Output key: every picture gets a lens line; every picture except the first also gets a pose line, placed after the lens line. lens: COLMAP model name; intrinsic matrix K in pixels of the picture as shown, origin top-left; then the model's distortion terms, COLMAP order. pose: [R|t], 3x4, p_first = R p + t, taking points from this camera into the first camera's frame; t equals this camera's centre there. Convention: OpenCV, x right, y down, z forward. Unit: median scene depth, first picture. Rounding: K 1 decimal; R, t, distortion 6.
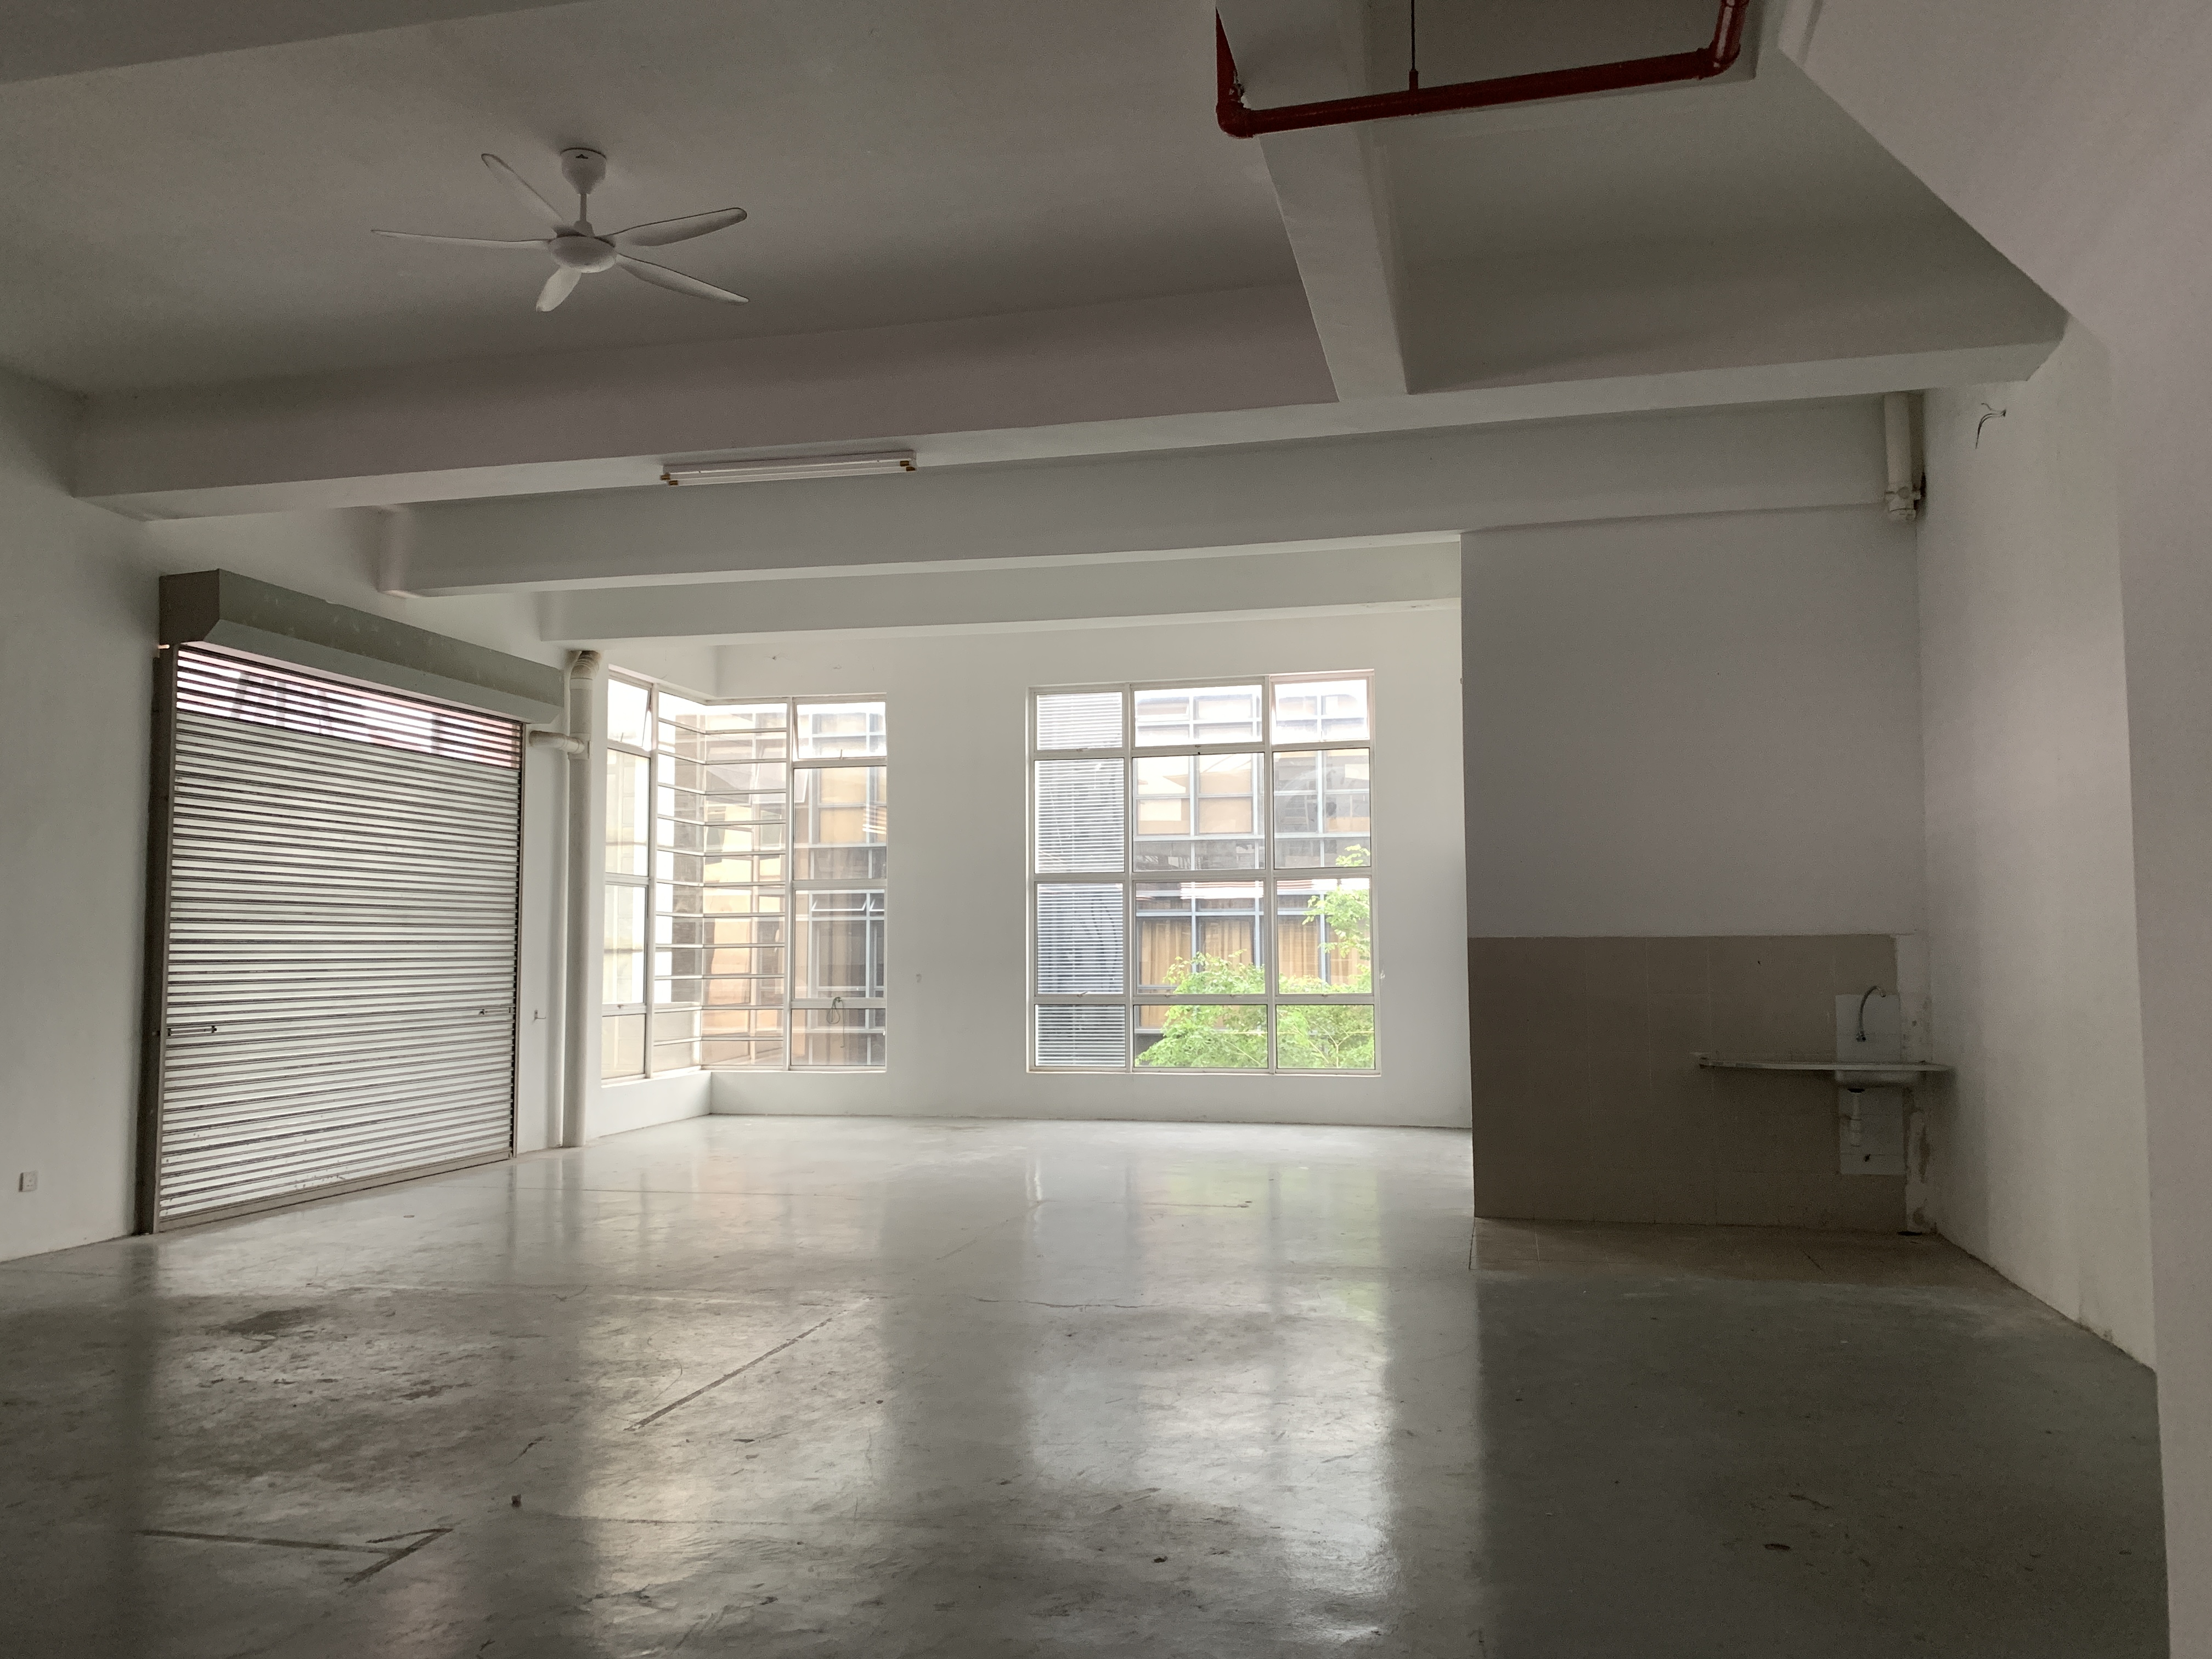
lens RADIAL K [[1679.3, 0, 1111.1], [0, 1679.3, 846.0], [0, 0, 1]] dist [0.044270, -0.041929]
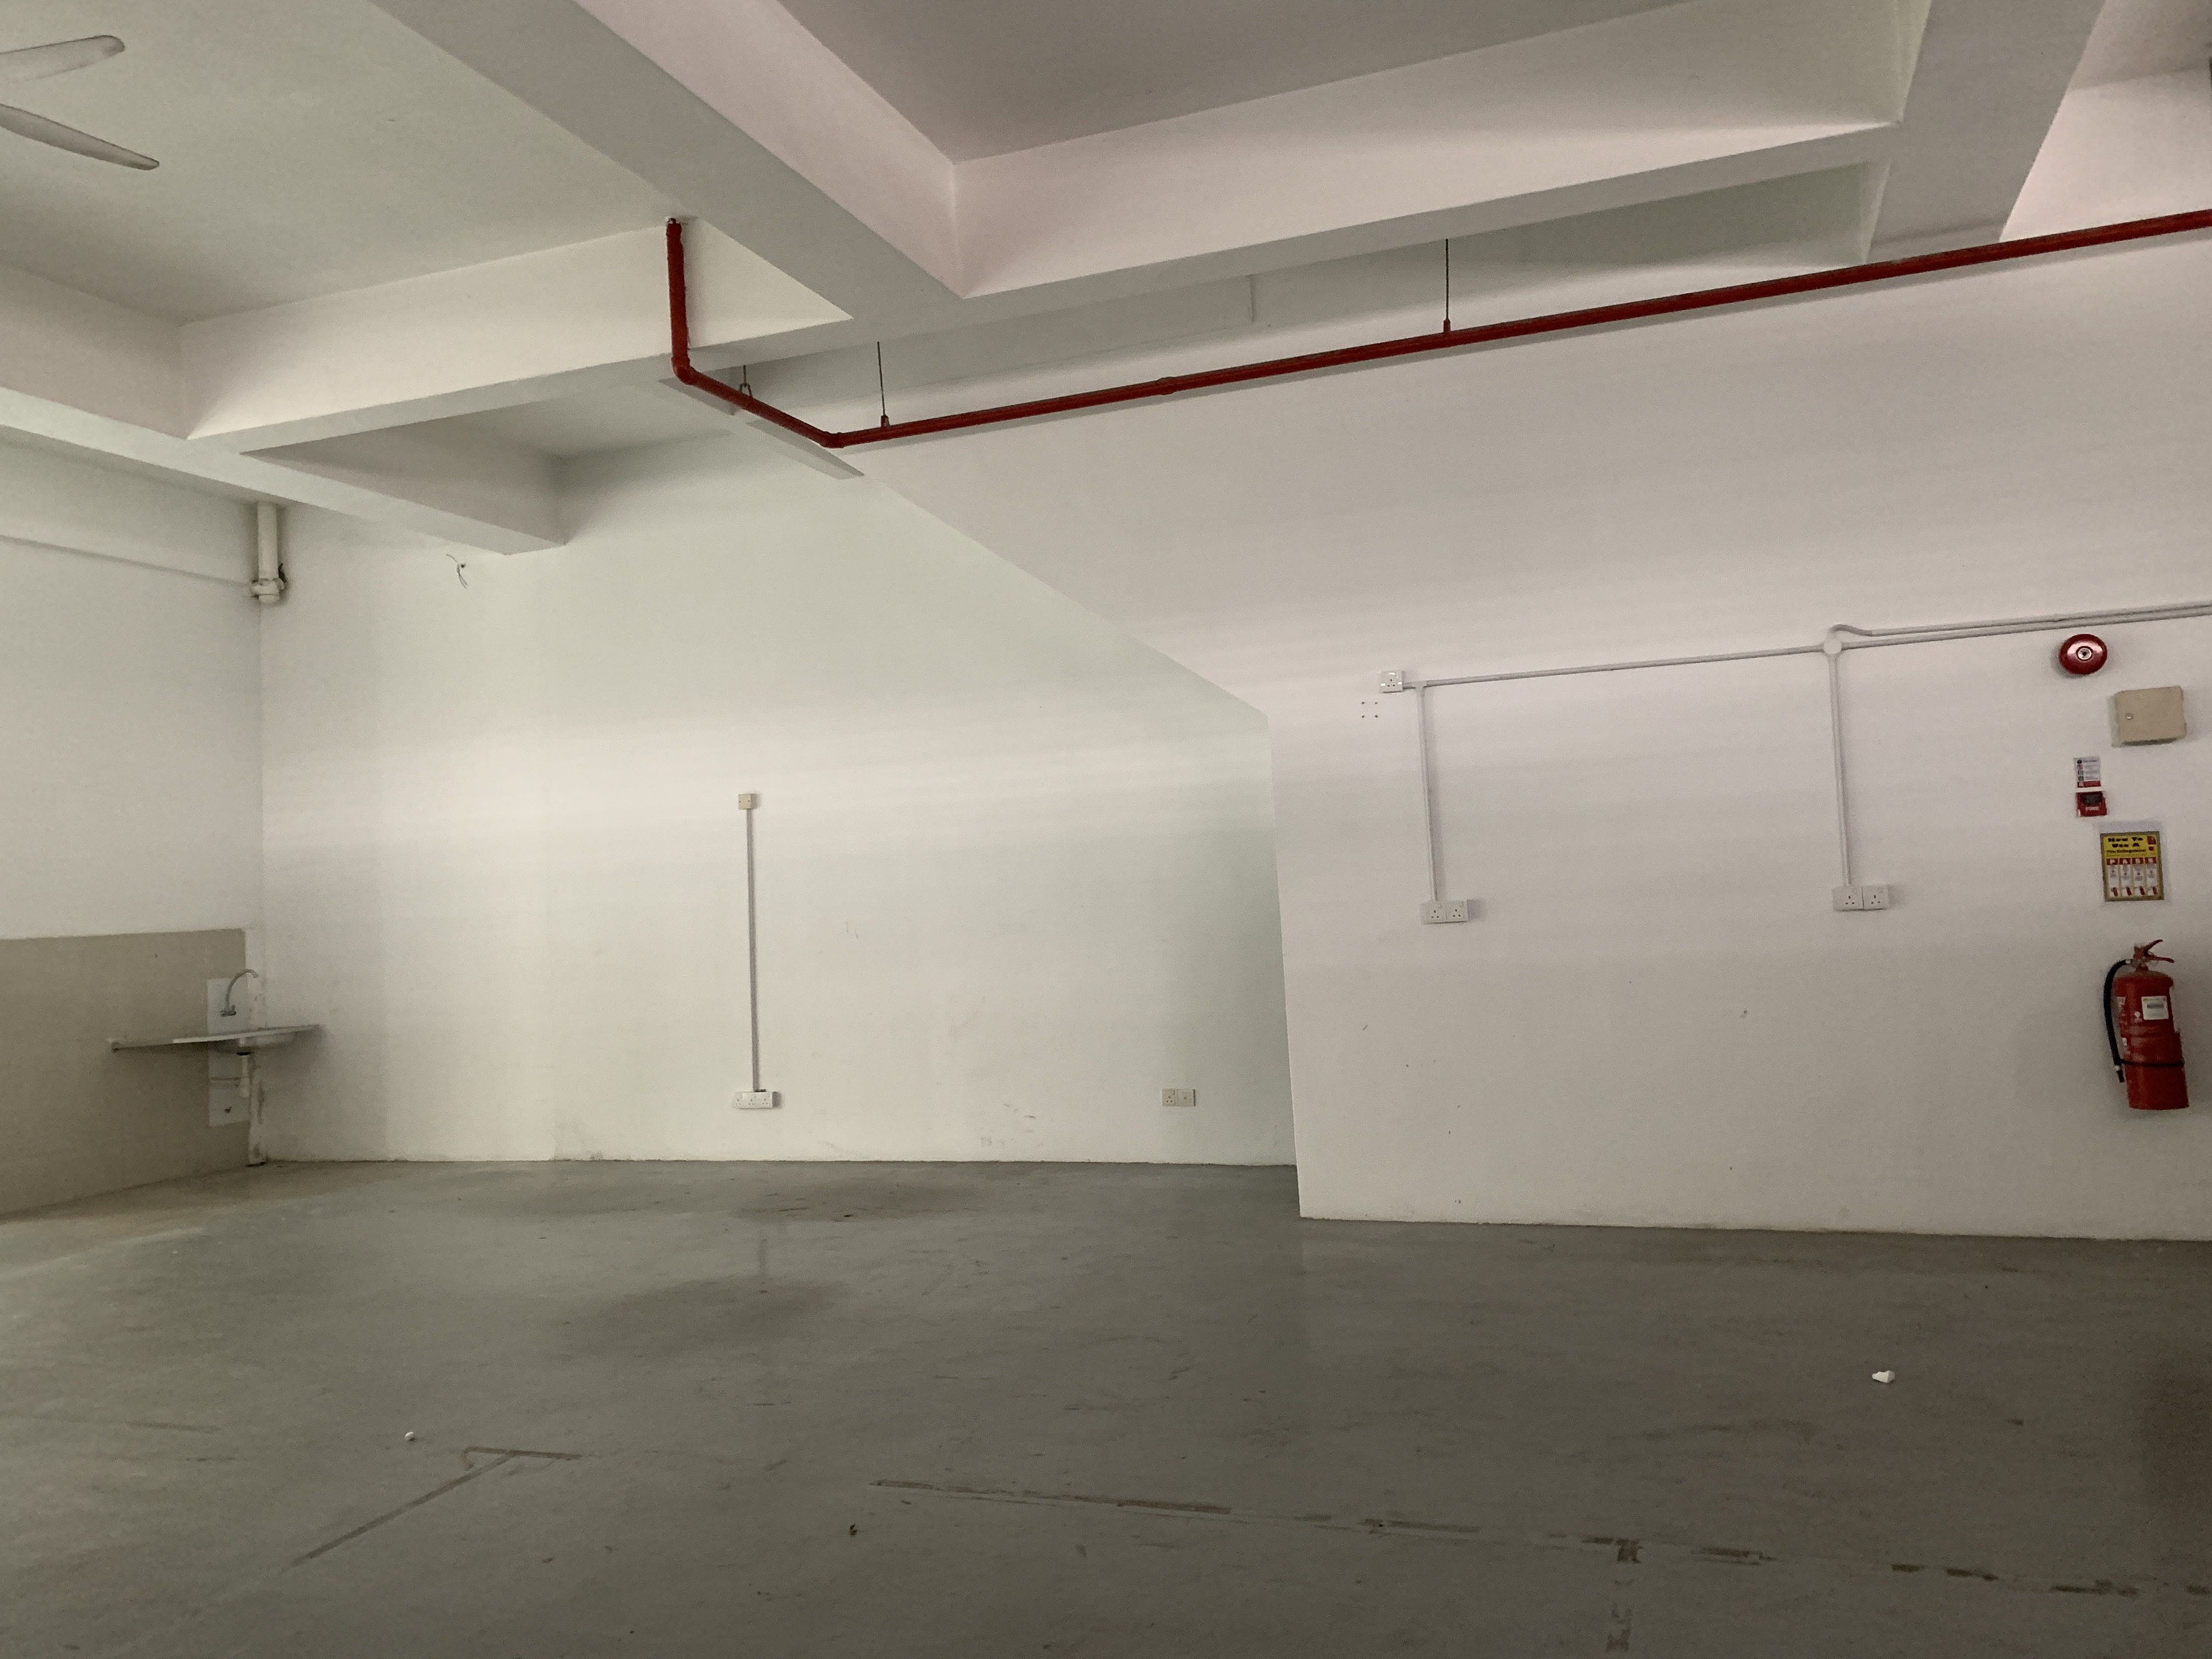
lens RADIAL K [[1679.3, 0, 1071.1], [0, 1679.3, 816.0], [0, 0, 1]] dist [0.044270, -0.041929]
pose [[0.133075, 0.048874, 0.989900, -0.683752], [-0.014085, 0.998776, -0.047418, 0.019843], [-0.991006, -0.007633, 0.133600, 0.223903]]
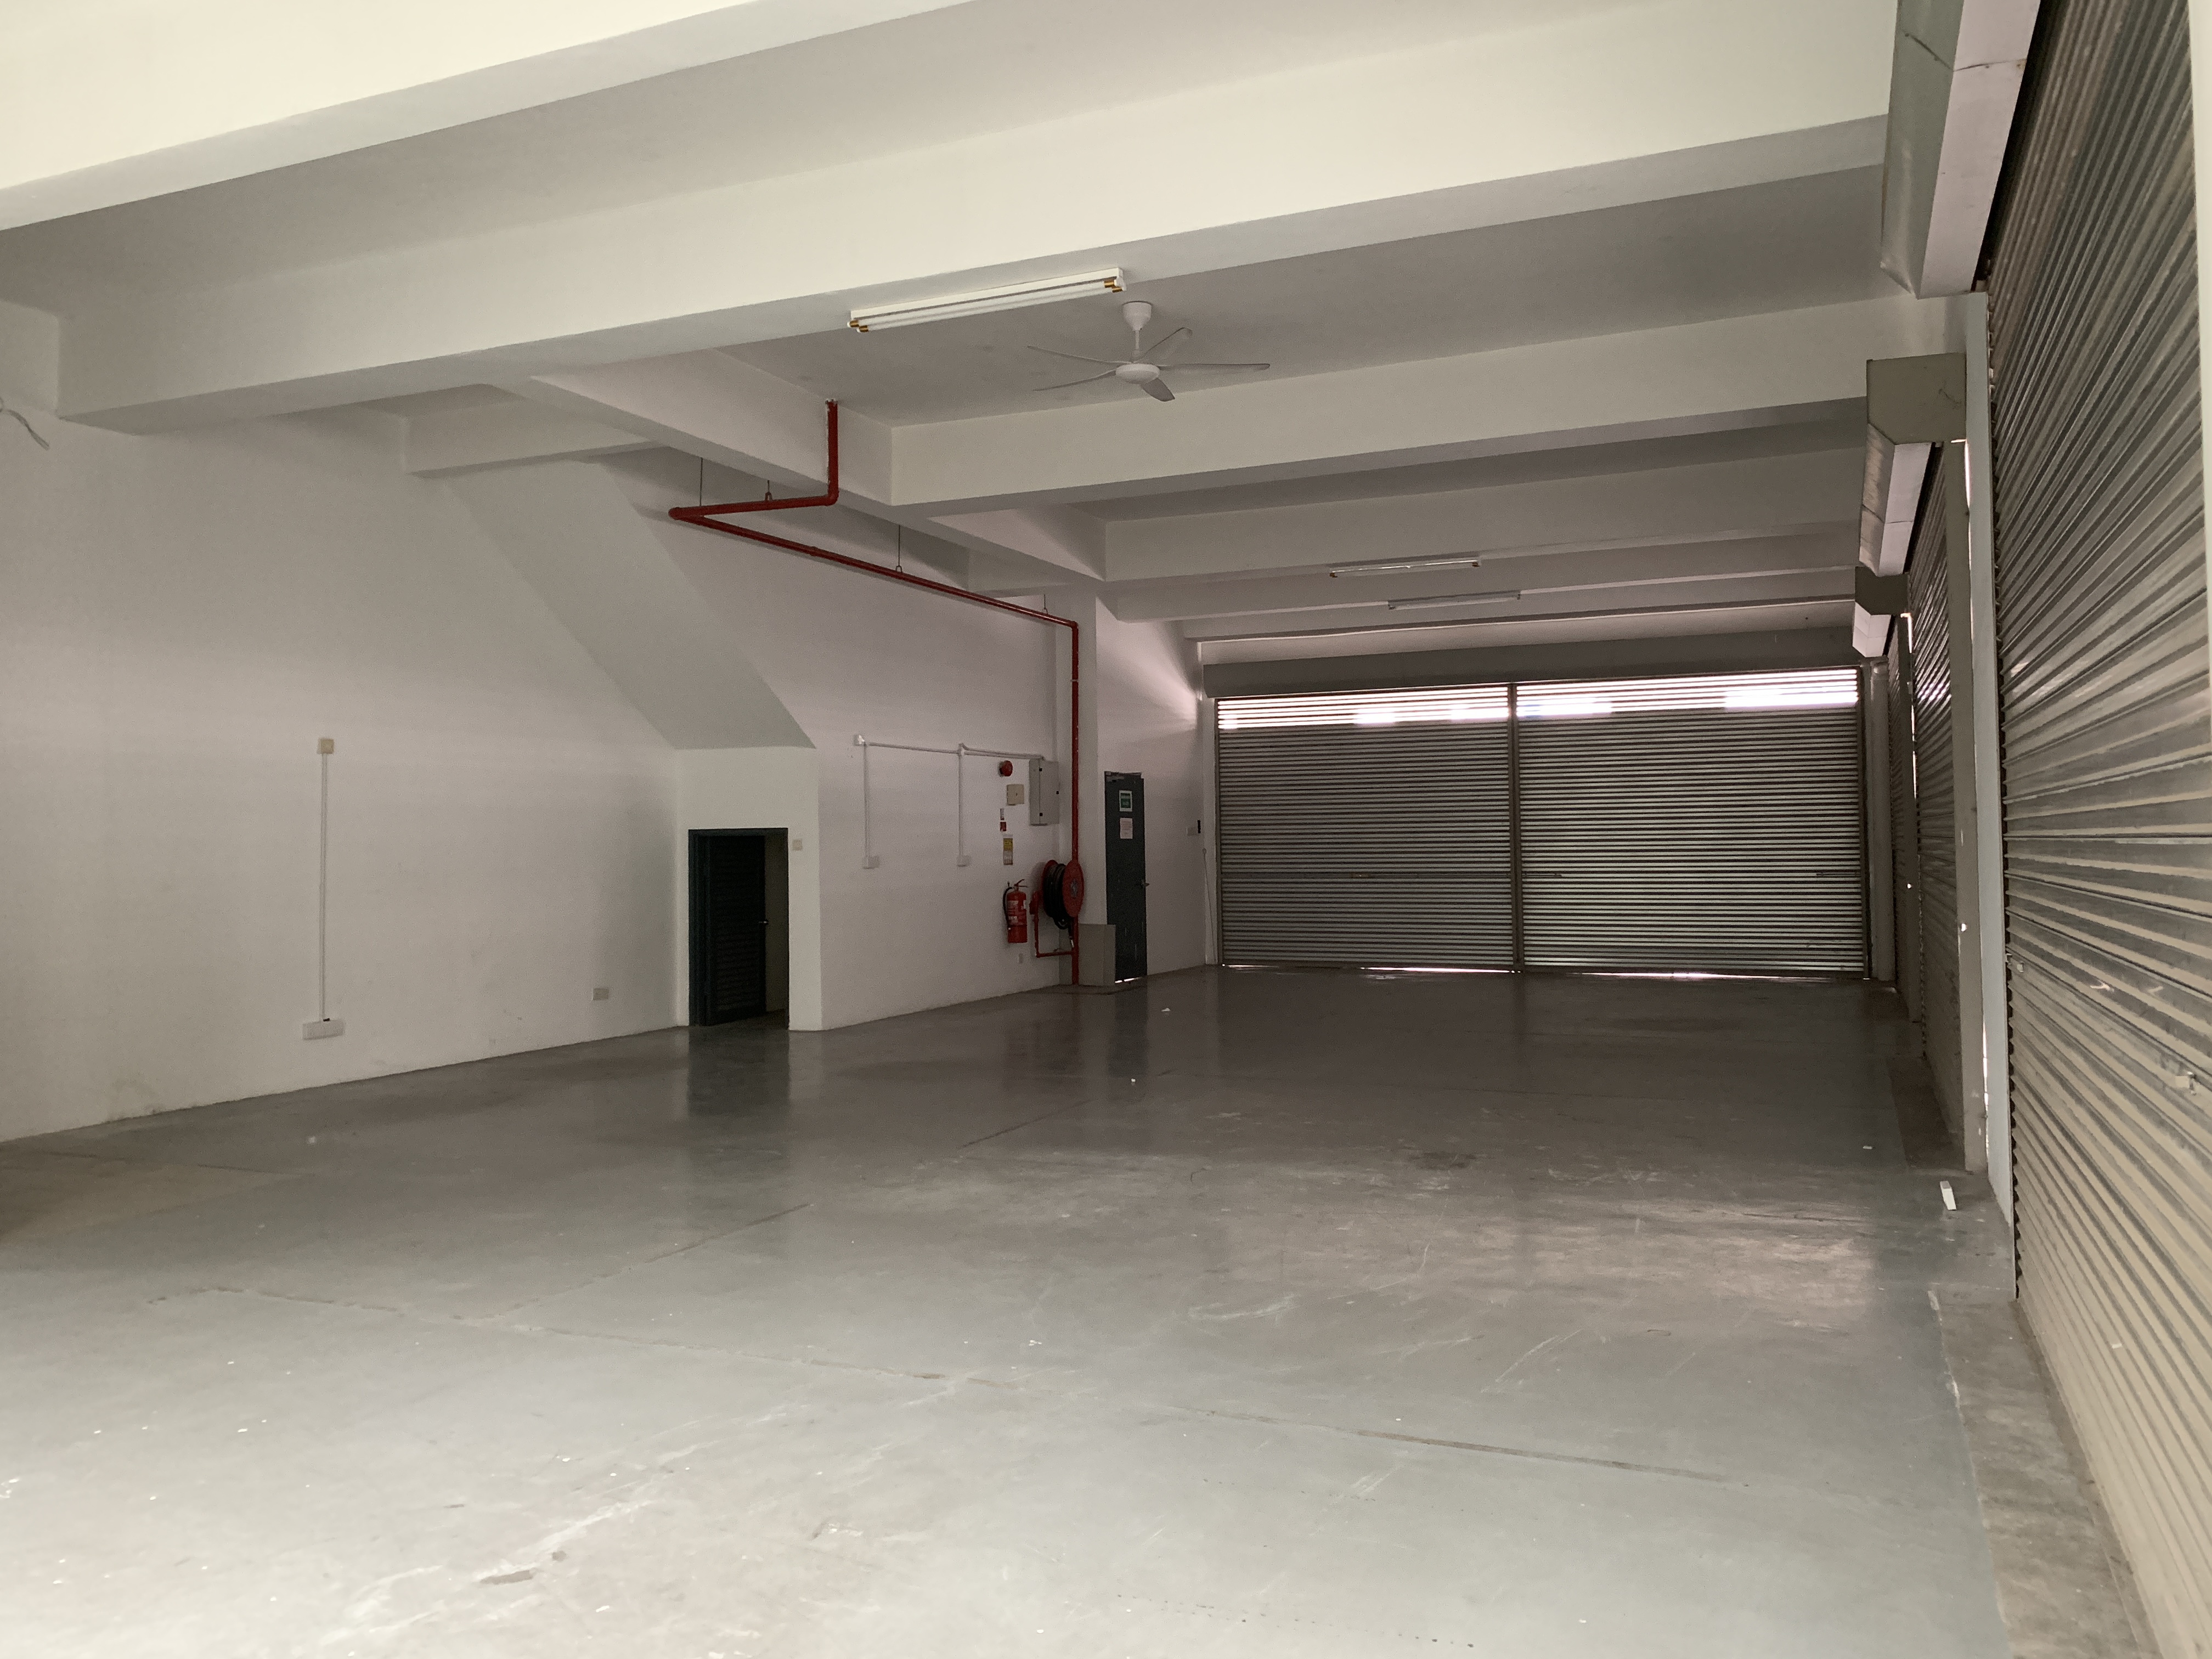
lens RADIAL K [[1679.3, 0, 1090.6], [0, 1679.3, 795.2], [0, 0, 1]] dist [0.044270, -0.041929]
pose [[-0.982687, 0.023899, 0.183728, -0.355710], [0.007017, 0.995735, -0.091994, 0.105301], [-0.185142, -0.089112, -0.978663, 1.610376]]
